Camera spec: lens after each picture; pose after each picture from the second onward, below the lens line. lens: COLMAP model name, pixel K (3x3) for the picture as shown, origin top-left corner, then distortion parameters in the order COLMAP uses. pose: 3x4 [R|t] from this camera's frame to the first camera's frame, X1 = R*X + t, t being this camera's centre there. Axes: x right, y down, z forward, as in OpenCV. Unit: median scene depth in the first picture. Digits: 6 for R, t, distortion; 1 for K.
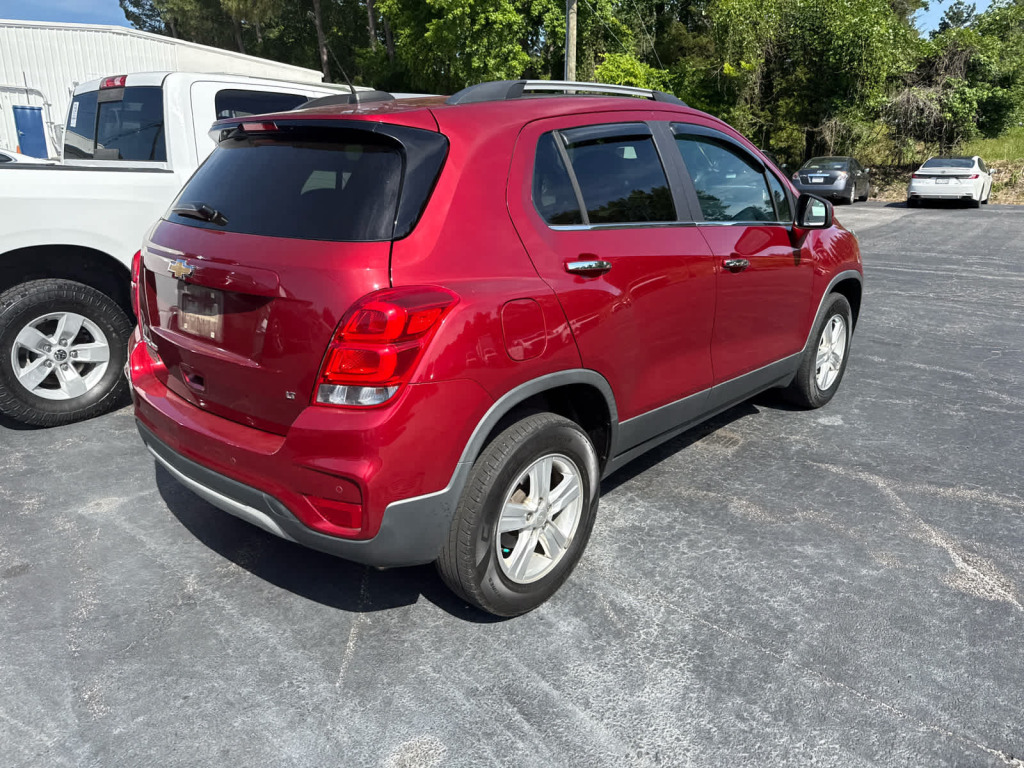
lens RADIAL K [[723.8, 0, 517.3], [0, 723.8, 377.8], [0, 0, 1]] dist [-0.002582, -0.004353]
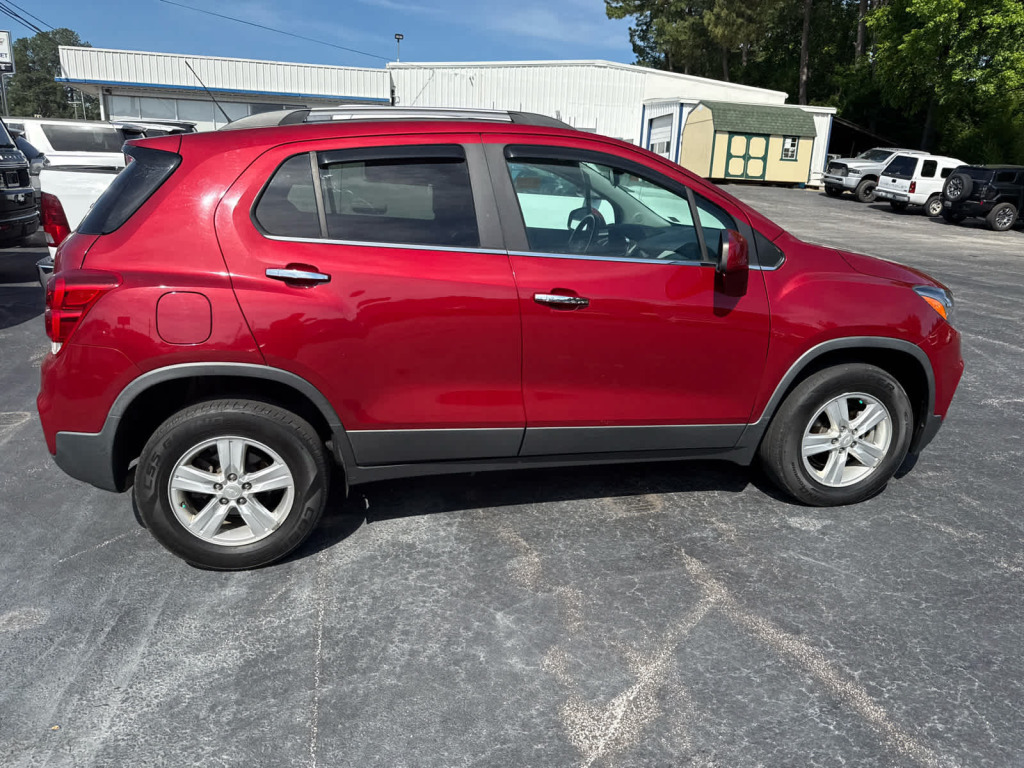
lens RADIAL K [[723.8, 0, 523.3], [0, 723.8, 391.0], [0, 0, 1]] dist [-0.002582, -0.004353]
pose [[0.812468, 0.184158, -0.553156, 0.690892], [-0.190099, 0.980627, 0.047258, -0.069304], [0.551143, 0.066758, 0.831736, 0.202586]]
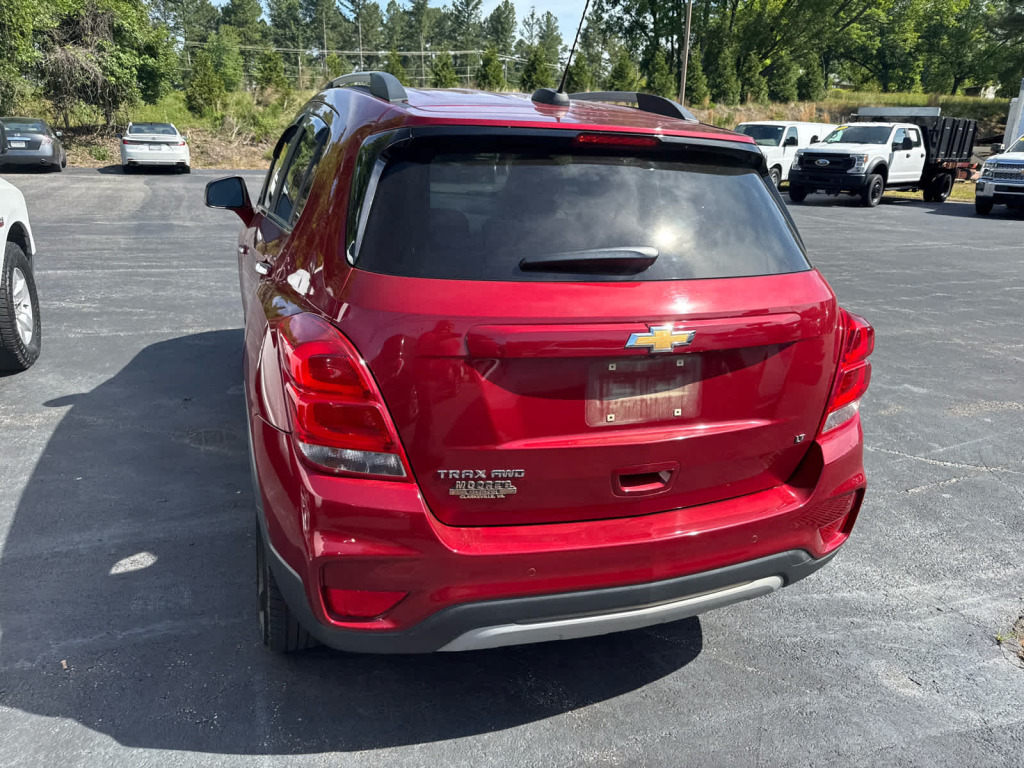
lens RADIAL K [[723.8, 0, 506.8], [0, 723.8, 379.0], [0, 0, 1]] dist [-0.002582, -0.004353]
pose [[0.481548, -0.257016, 0.837887, -0.738617], [0.212847, 0.961707, 0.172670, -0.171766], [-0.850181, 0.095192, 0.517814, 0.477248]]
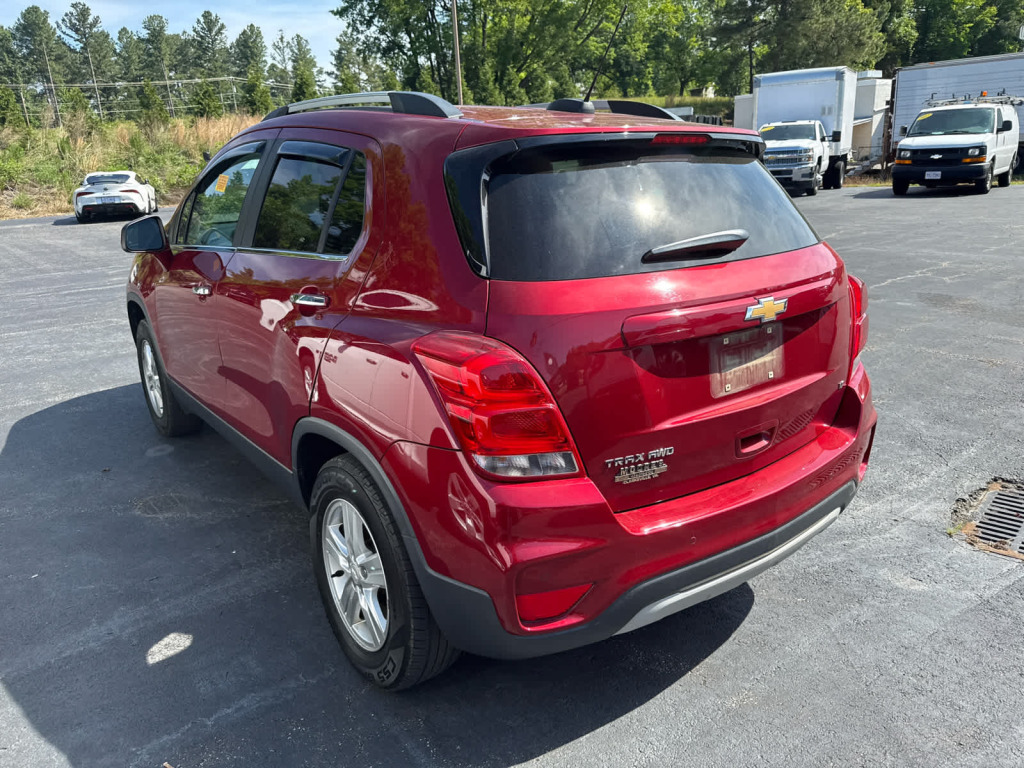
lens RADIAL K [[723.8, 0, 502.3], [0, 723.8, 381.4], [0, 0, 1]] dist [-0.002582, -0.004353]
pose [[0.206707, -0.293643, 0.933299, -0.836332], [0.310271, 0.924338, 0.222105, -0.222408], [-0.927903, 0.243665, 0.282176, 0.674356]]
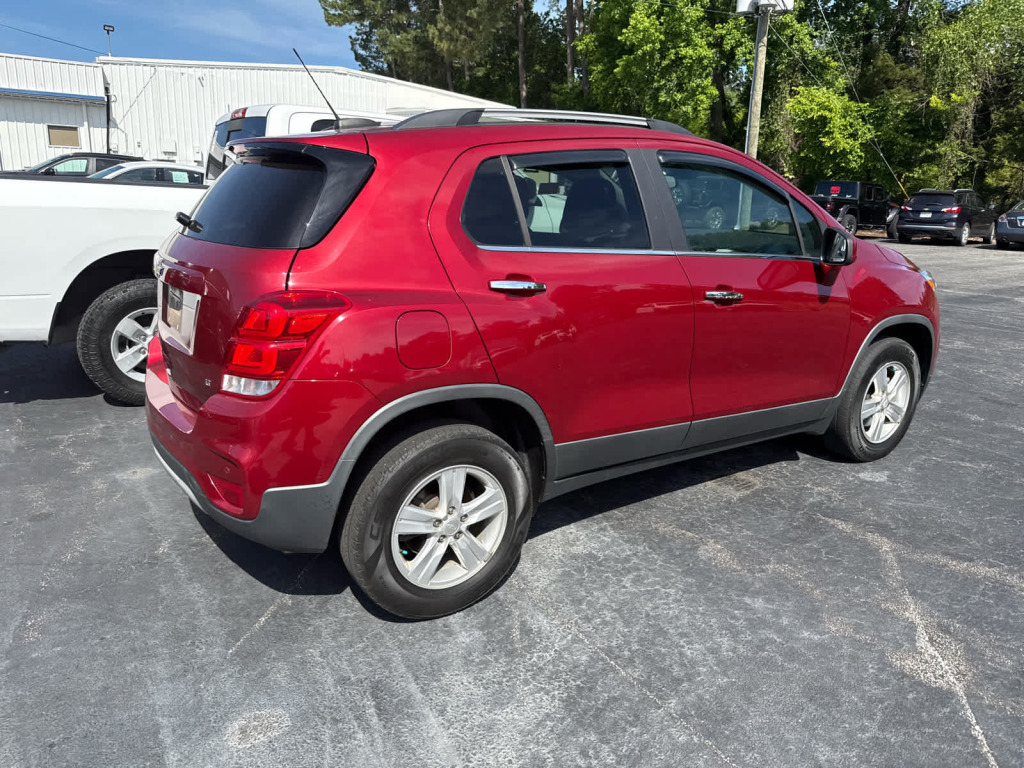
lens RADIAL K [[723.8, 0, 530.3], [0, 723.8, 378.6], [0, 0, 1]] dist [-0.002582, -0.004353]
pose [[0.970416, 0.080764, -0.227532, 0.246582], [-0.089965, 0.995482, -0.030348, 0.003881], [0.224053, 0.049921, 0.973298, 0.010777]]
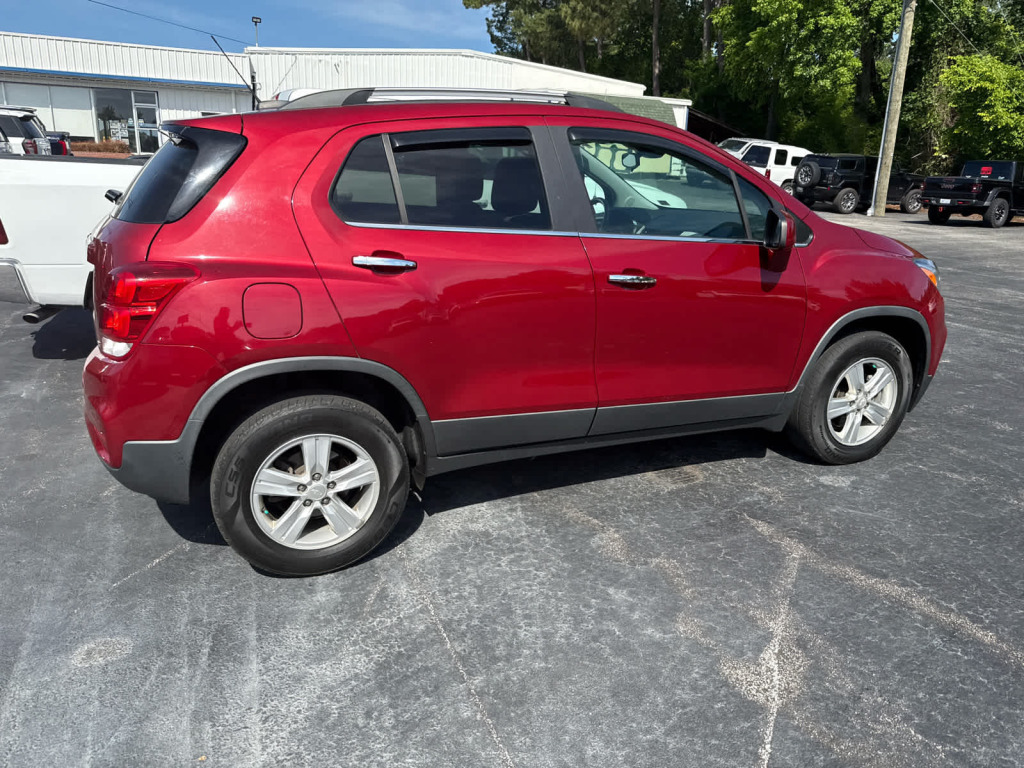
lens RADIAL K [[723.8, 0, 519.4], [0, 723.8, 385.9], [0, 0, 1]] dist [-0.002582, -0.004353]
pose [[0.905046, 0.138822, -0.402021, 0.494850], [-0.141077, 0.989704, 0.024155, -0.021313], [0.401235, 0.034854, 0.915312, 0.087347]]
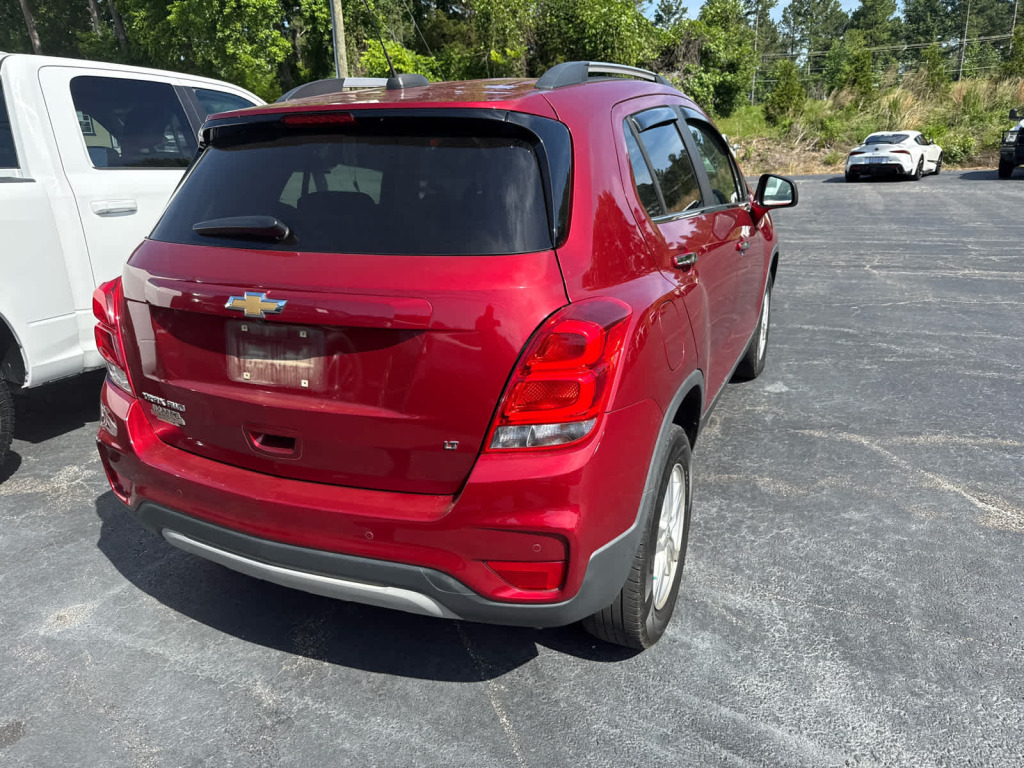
lens RADIAL K [[723.8, 0, 512.4], [0, 723.8, 377.6], [0, 0, 1]] dist [-0.002582, -0.004353]
pose [[0.951463, -0.122203, 0.282461, -0.270846], [0.118113, 0.992499, 0.031530, -0.040558], [-0.284196, 0.003363, 0.958760, 0.111730]]
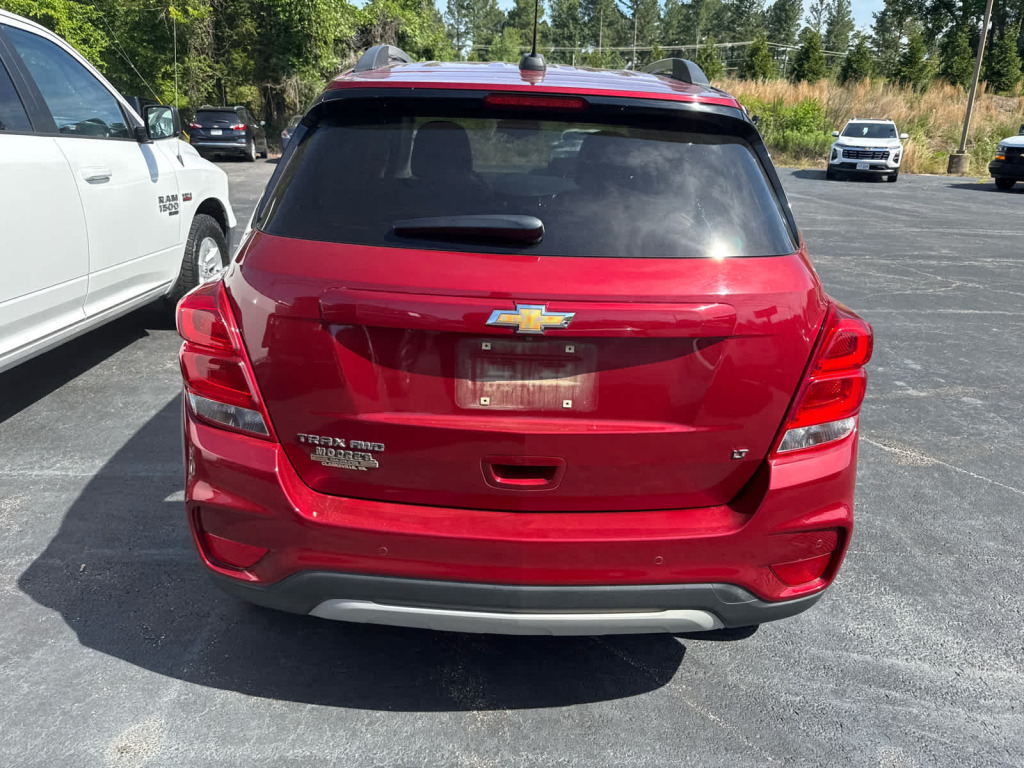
lens RADIAL K [[723.8, 0, 519.1], [0, 723.8, 375.6], [0, 0, 1]] dist [-0.002582, -0.004353]
pose [[0.739757, -0.198170, 0.643031, -0.575219], [0.163202, 0.979955, 0.114253, -0.111467], [-0.652782, 0.020424, 0.757270, 0.317815]]
